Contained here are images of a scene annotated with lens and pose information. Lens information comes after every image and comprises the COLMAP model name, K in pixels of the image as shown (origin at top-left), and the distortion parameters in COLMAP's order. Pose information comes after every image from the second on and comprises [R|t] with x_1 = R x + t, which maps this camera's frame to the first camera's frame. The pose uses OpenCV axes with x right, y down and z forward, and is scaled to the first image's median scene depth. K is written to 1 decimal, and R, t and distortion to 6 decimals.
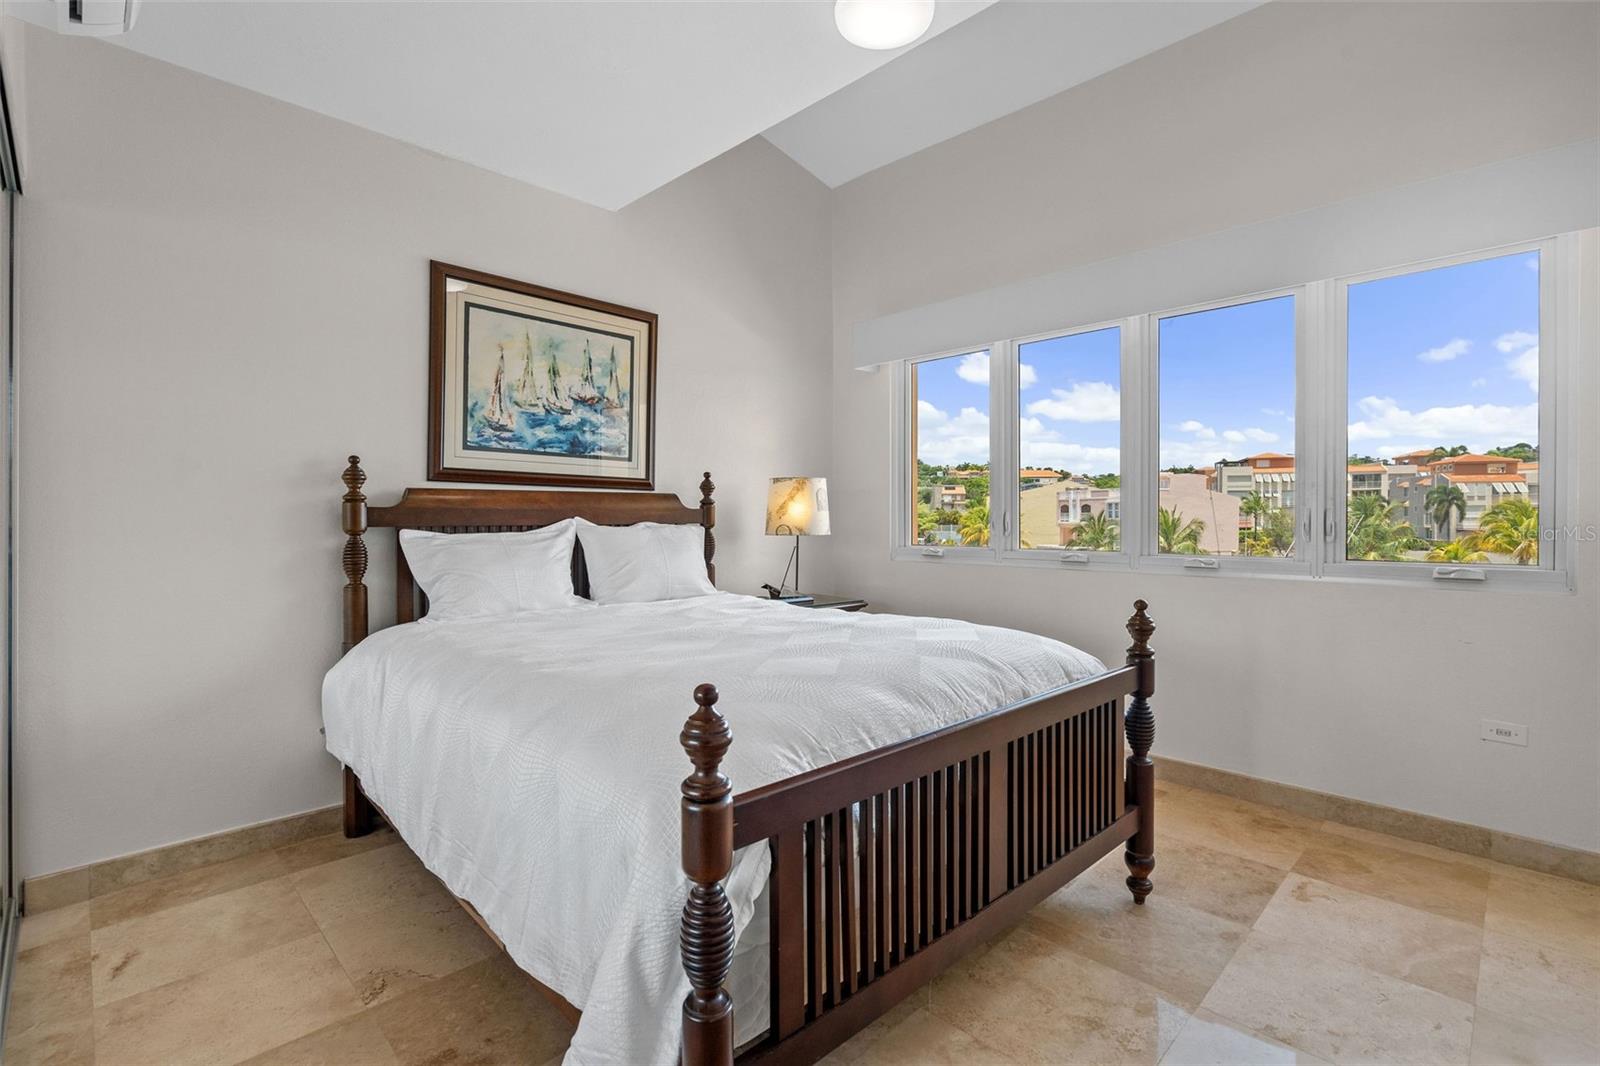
lens RADIAL K [[729.3, 0, 800.8], [0, 729.3, 528.2], [0, 0, 1]] dist [-0.003194, 0.000100]
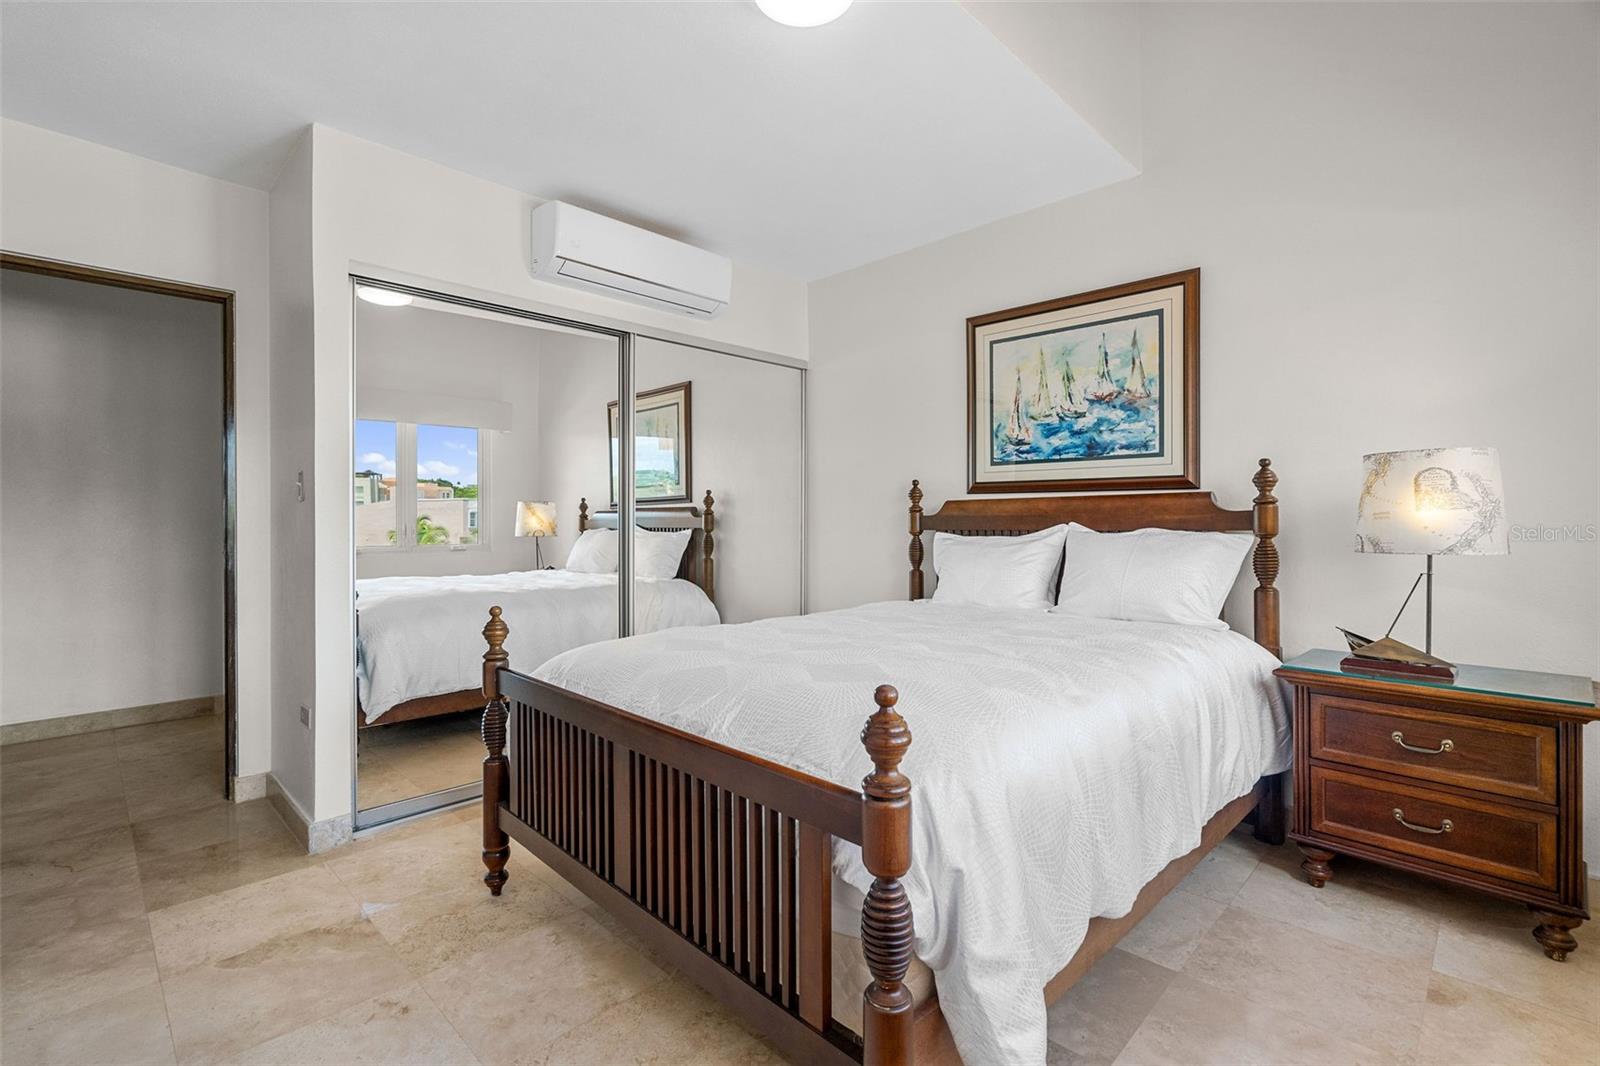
lens RADIAL K [[729.3, 0, 802.0], [0, 729.3, 523.6], [0, 0, 1]] dist [-0.003194, 0.000100]
pose [[0.015662, 0.002366, -0.999875, 0.660977], [-0.009426, 0.999953, 0.002218, -0.012331], [0.999833, 0.009390, 0.015683, 0.618455]]
